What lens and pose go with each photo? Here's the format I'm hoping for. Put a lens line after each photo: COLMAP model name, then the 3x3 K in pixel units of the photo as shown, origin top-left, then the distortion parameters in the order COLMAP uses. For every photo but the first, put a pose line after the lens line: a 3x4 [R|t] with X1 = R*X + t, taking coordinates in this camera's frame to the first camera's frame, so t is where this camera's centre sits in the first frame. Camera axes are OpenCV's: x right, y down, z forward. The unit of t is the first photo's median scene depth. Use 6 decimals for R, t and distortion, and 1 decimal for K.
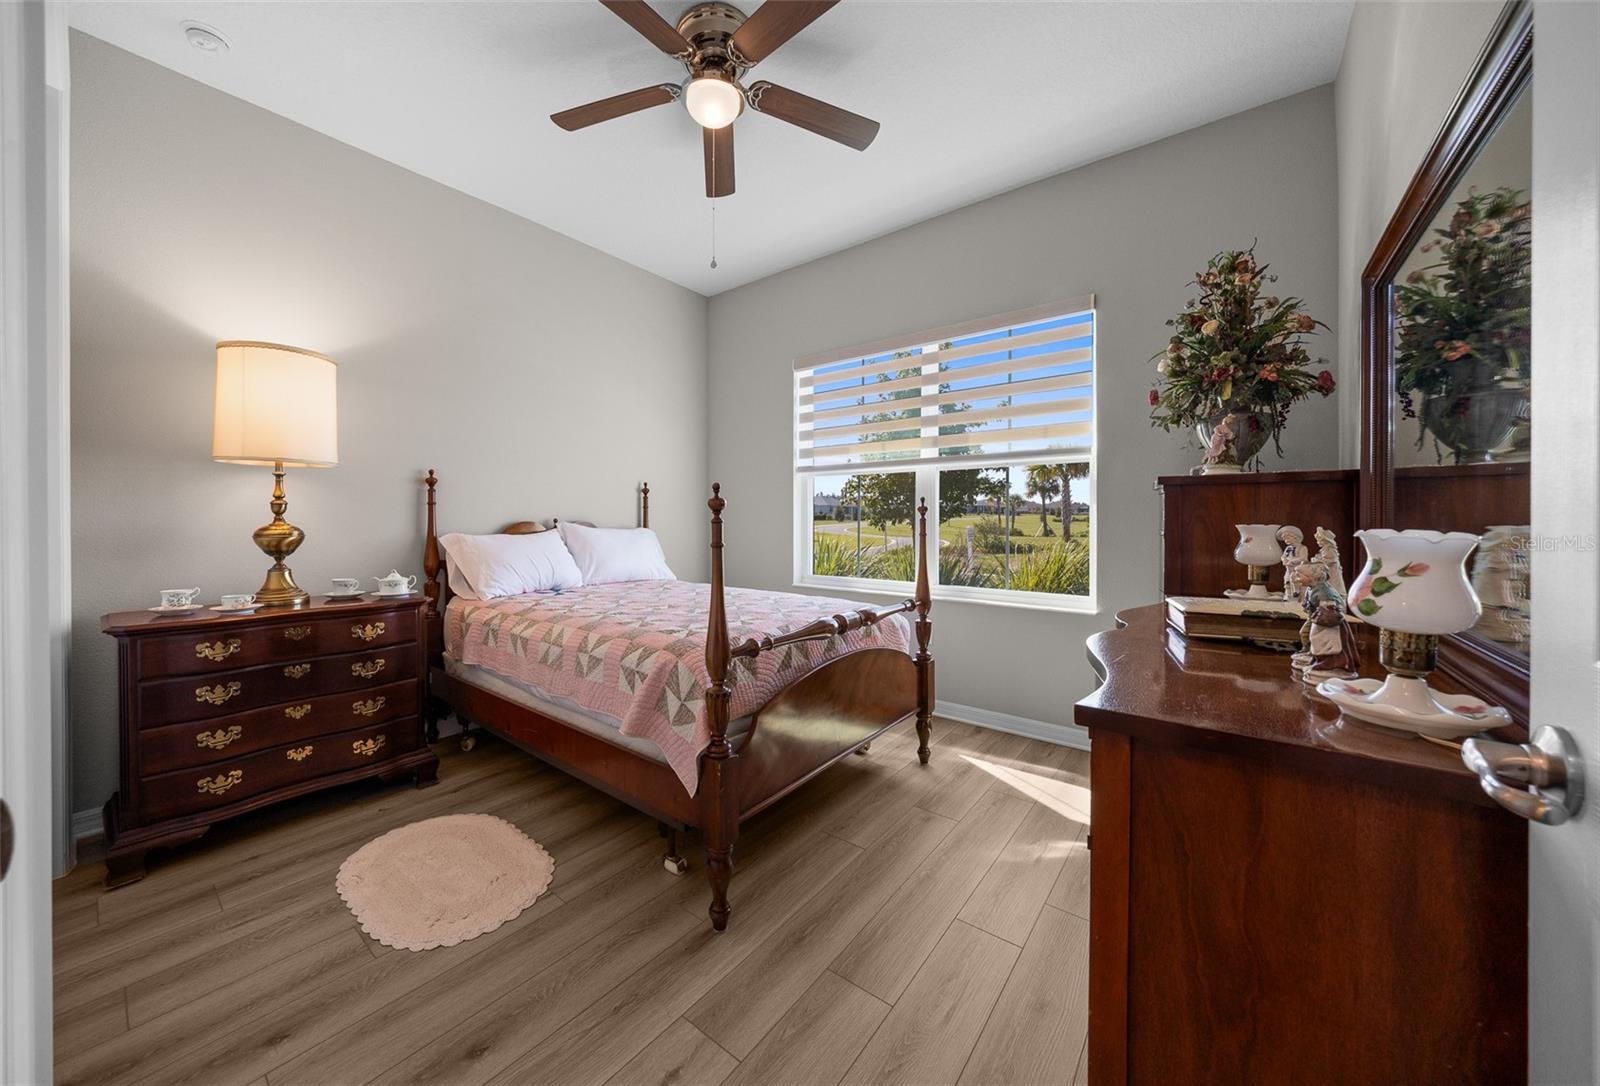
lens RADIAL K [[567.5, 0, 761.9], [0, 567.5, 521.6], [0, 0, 1]] dist [0.000364, 0.000015]
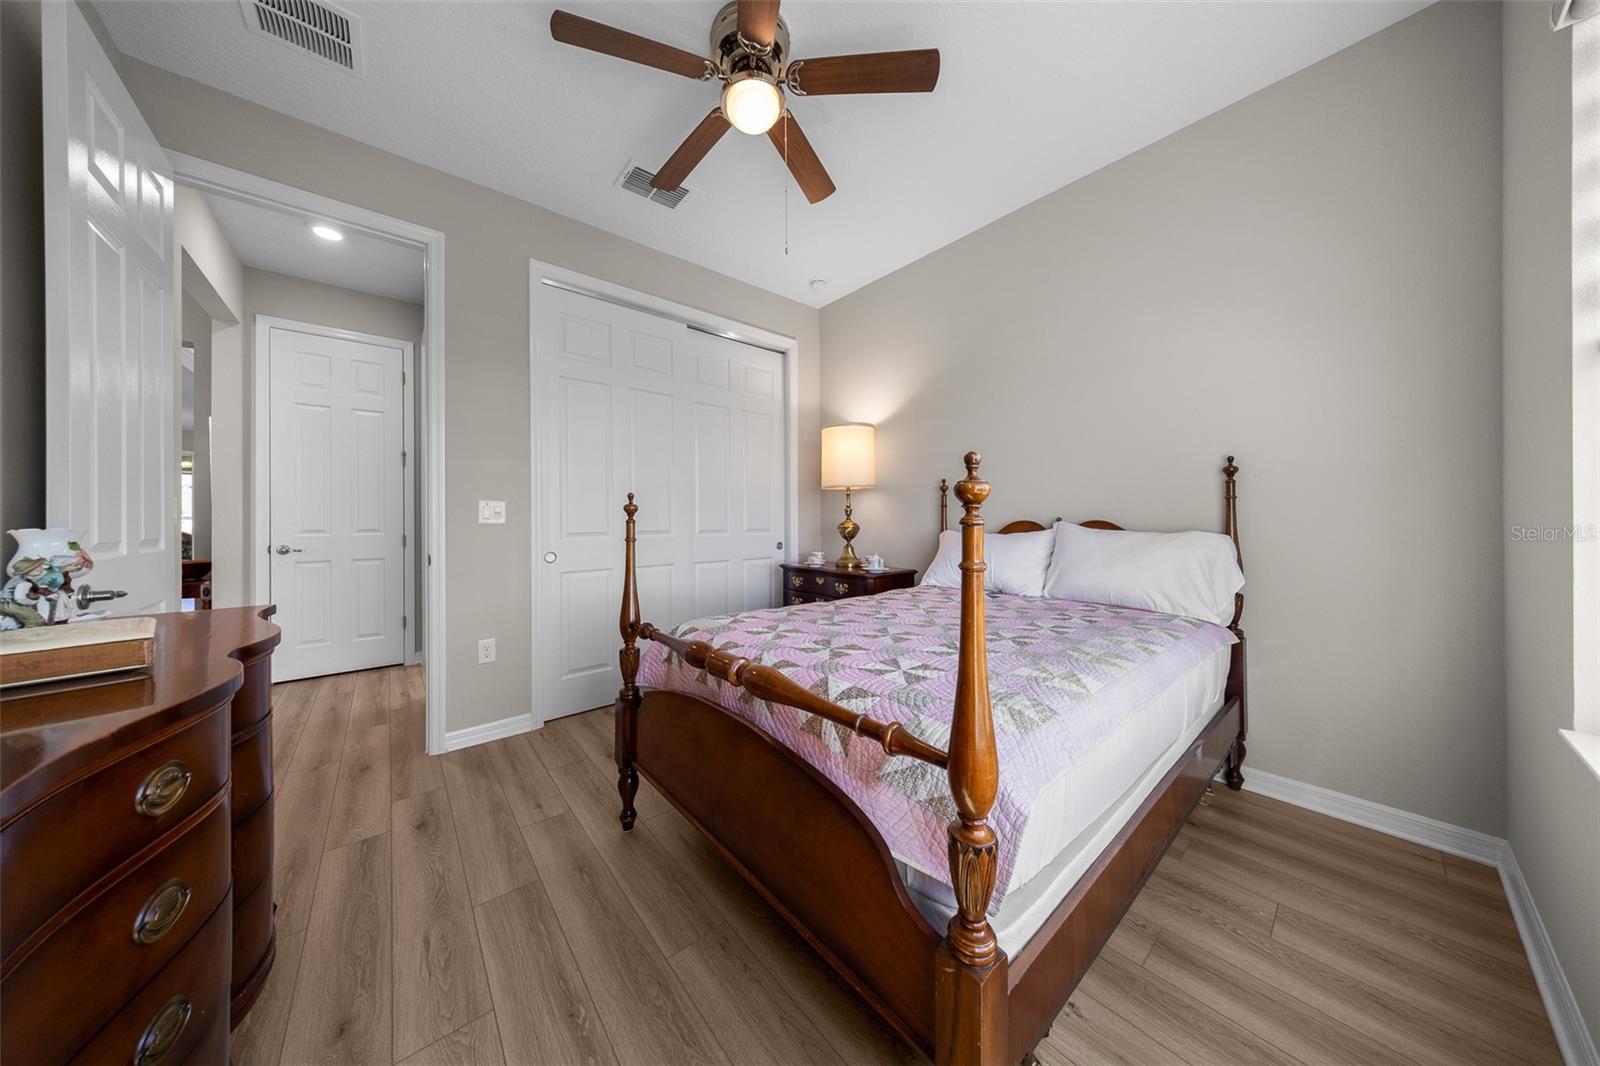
lens RADIAL K [[481.5, 0, 797.6], [0, 481.5, 520.2], [0, 0, 1]] dist [-0.000258, -0.000007]
pose [[-0.184115, 0.003199, -0.982900, 0.674064], [-0.000845, 0.999994, 0.003413, -0.005077], [0.982904, 0.001459, -0.184111, 1.122025]]
